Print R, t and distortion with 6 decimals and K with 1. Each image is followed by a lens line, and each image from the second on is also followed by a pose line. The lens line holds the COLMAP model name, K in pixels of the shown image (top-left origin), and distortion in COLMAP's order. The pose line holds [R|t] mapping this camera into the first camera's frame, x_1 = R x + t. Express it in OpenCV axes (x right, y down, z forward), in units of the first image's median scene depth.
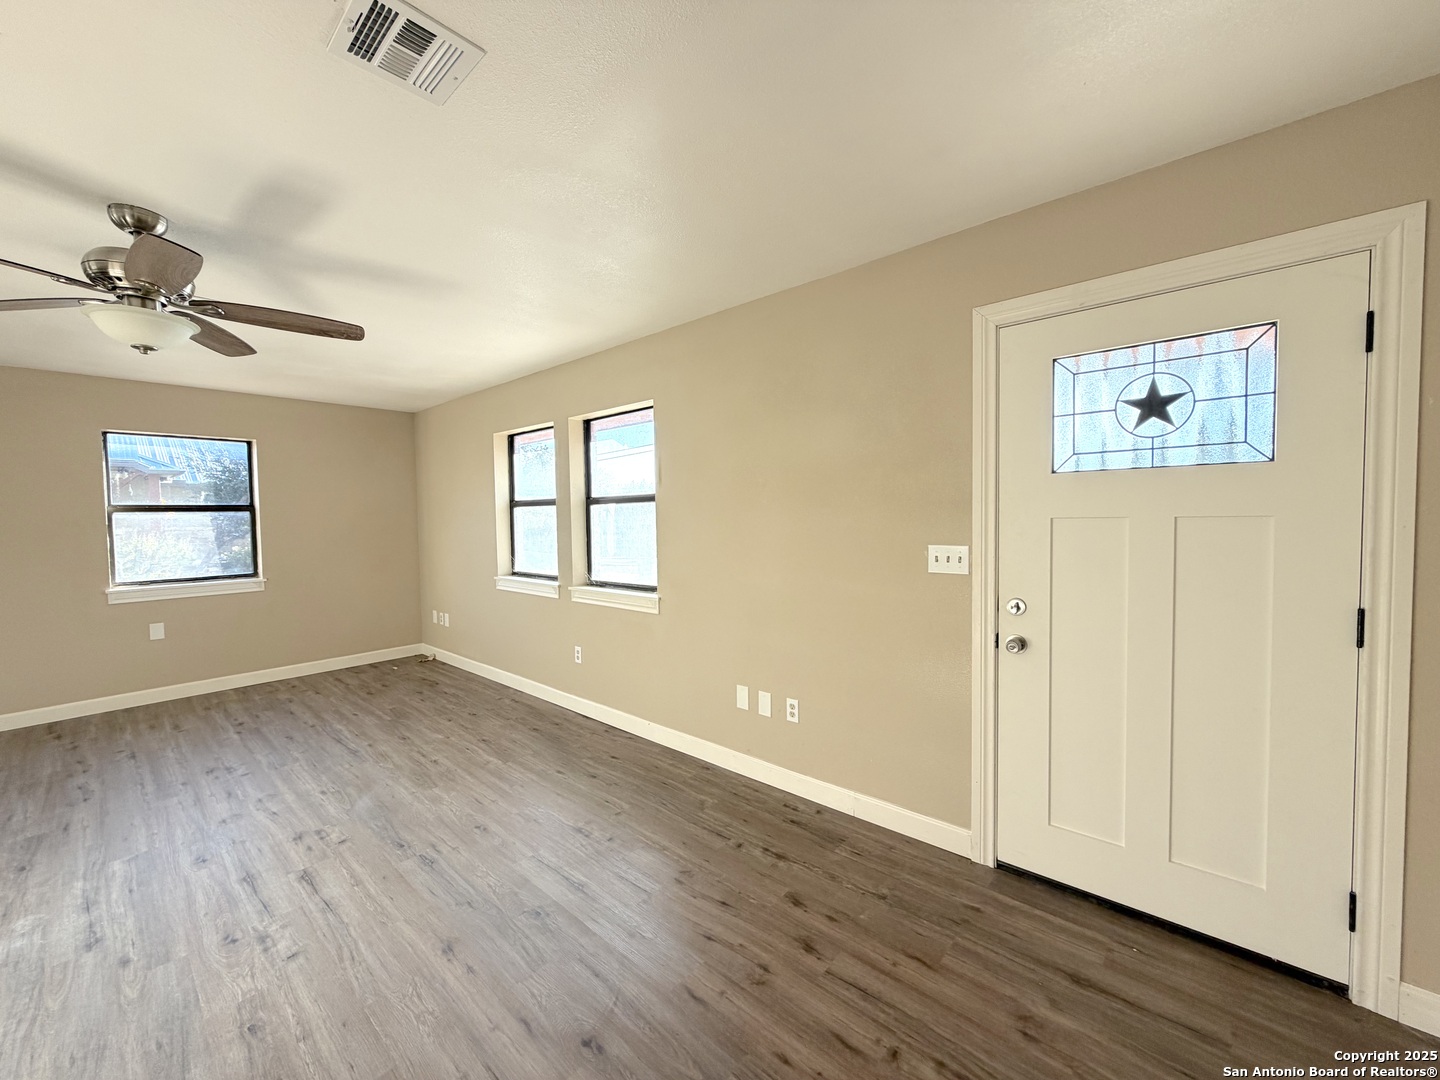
lens RADIAL K [[571.0, 0, 722.2], [0, 571.0, 537.9], [0, 0, 1]] dist [-0.001681, 0.000383]
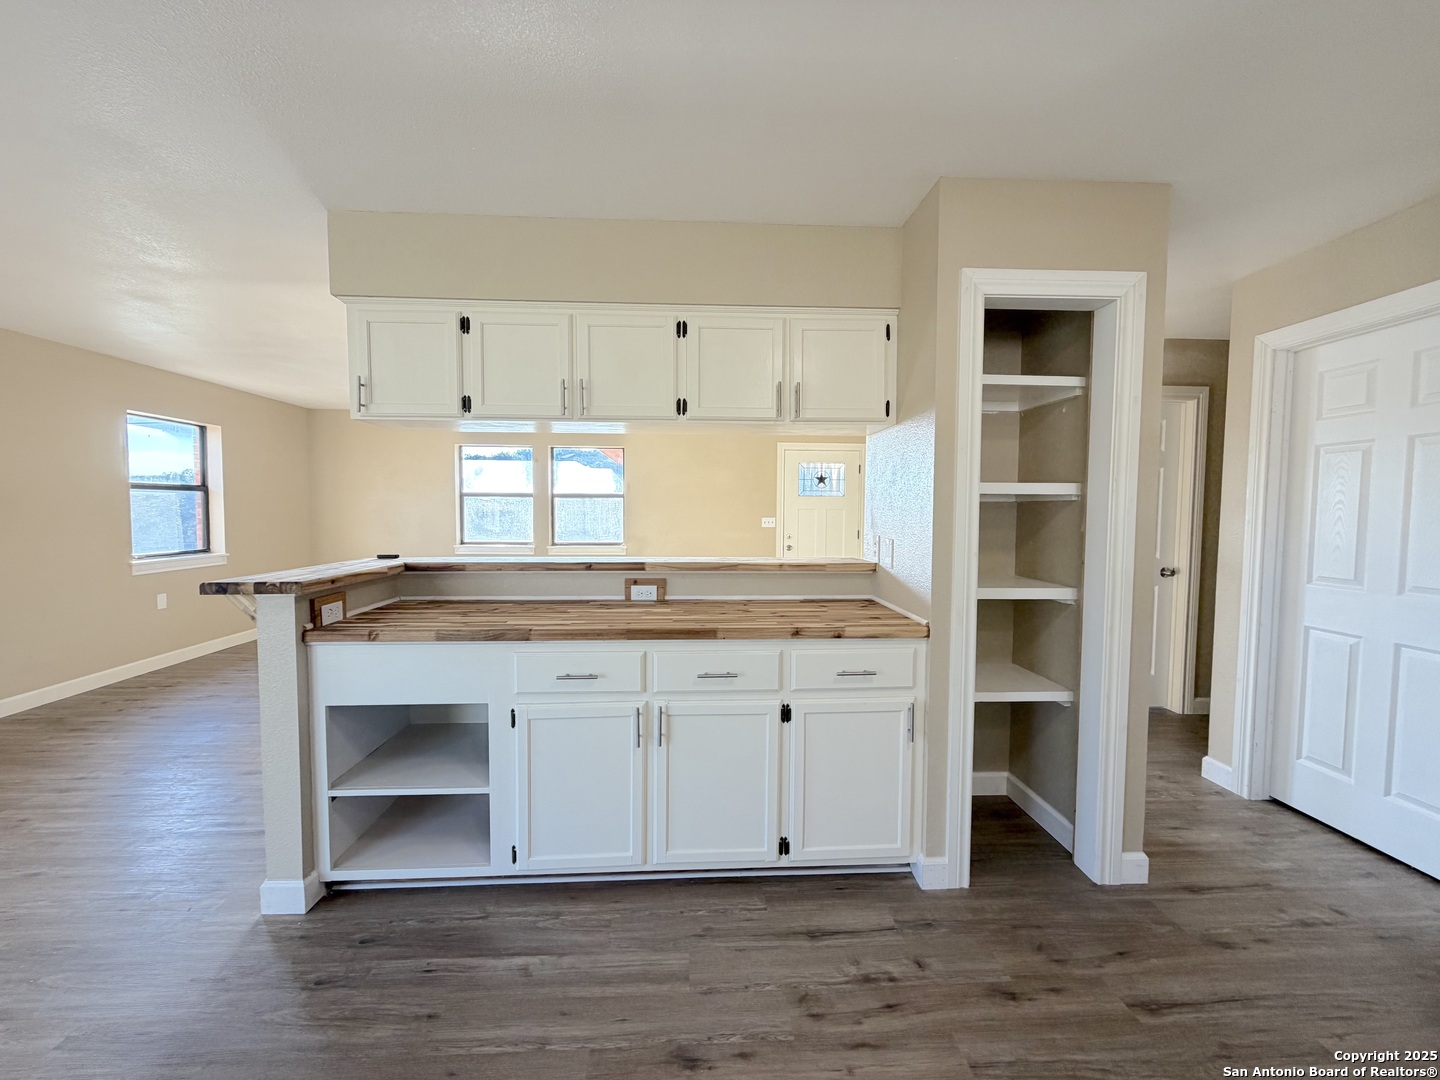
lens RADIAL K [[571.0, 0, 716.0], [0, 571.0, 539.5], [0, 0, 1]] dist [-0.001681, 0.000383]
pose [[0.708048, -0.015024, 0.706005, -1.107498], [0.011668, 0.999886, 0.009576, 0.054403], [-0.706068, 0.001458, 0.708142, -0.535638]]
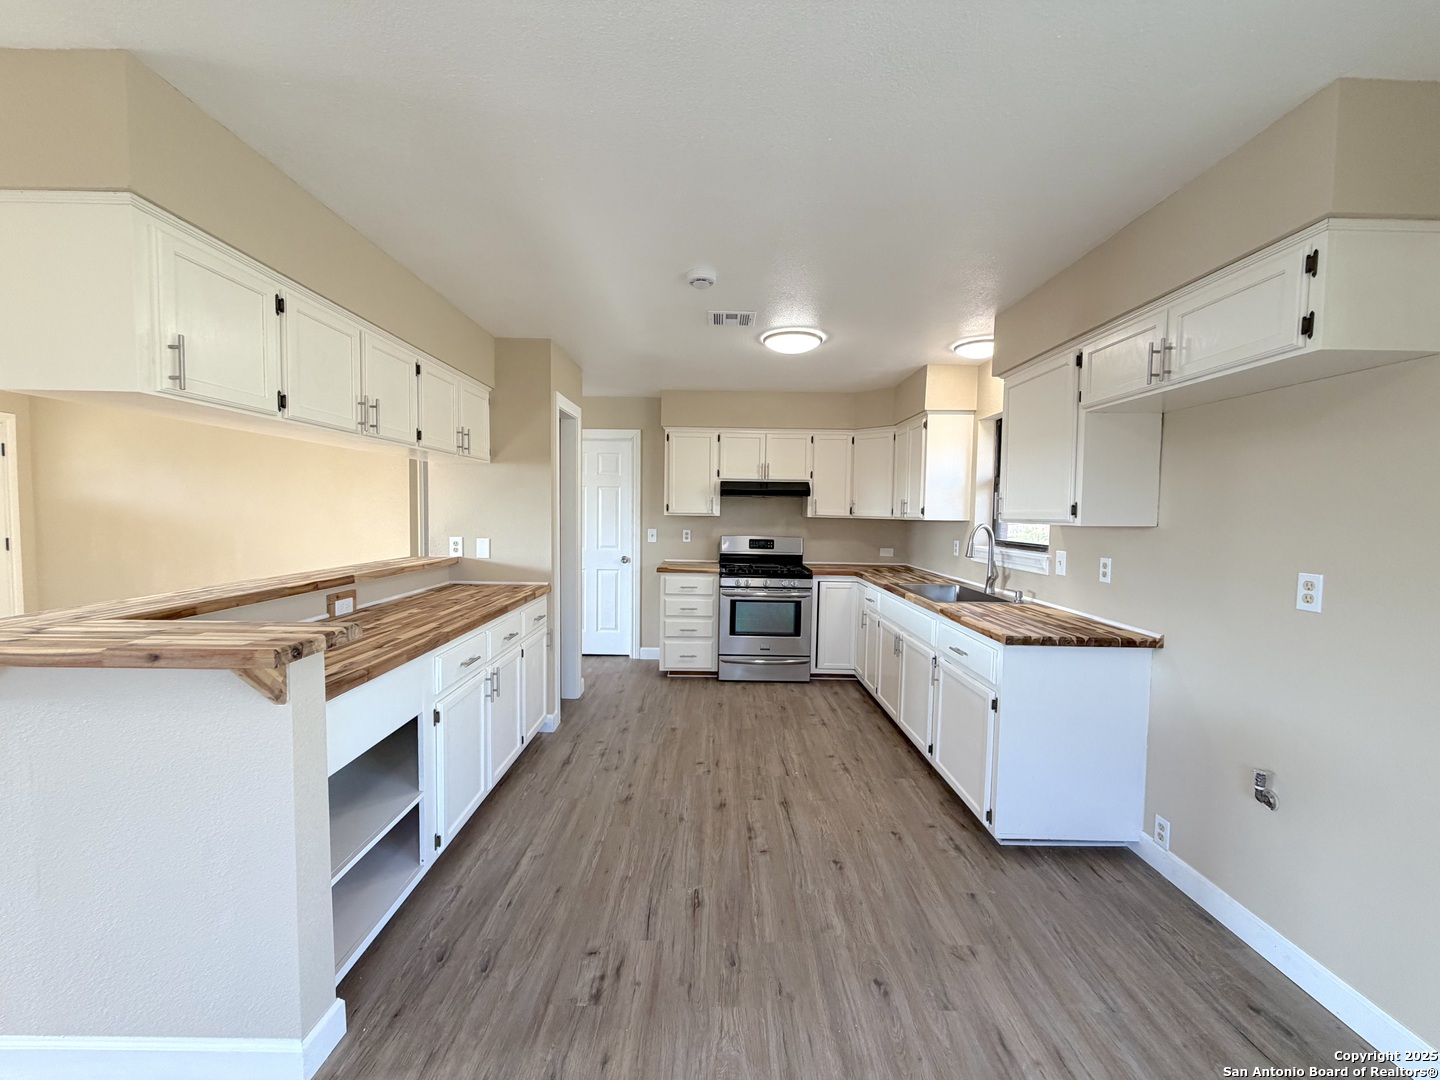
lens RADIAL K [[571.0, 0, 716.4], [0, 571.0, 539.8], [0, 0, 1]] dist [-0.001681, 0.000383]
pose [[-0.669801, -0.030188, 0.741927, -1.457708], [0.028178, 0.997420, 0.066023, 0.015362], [-0.742006, 0.065128, -0.667222, 0.079920]]
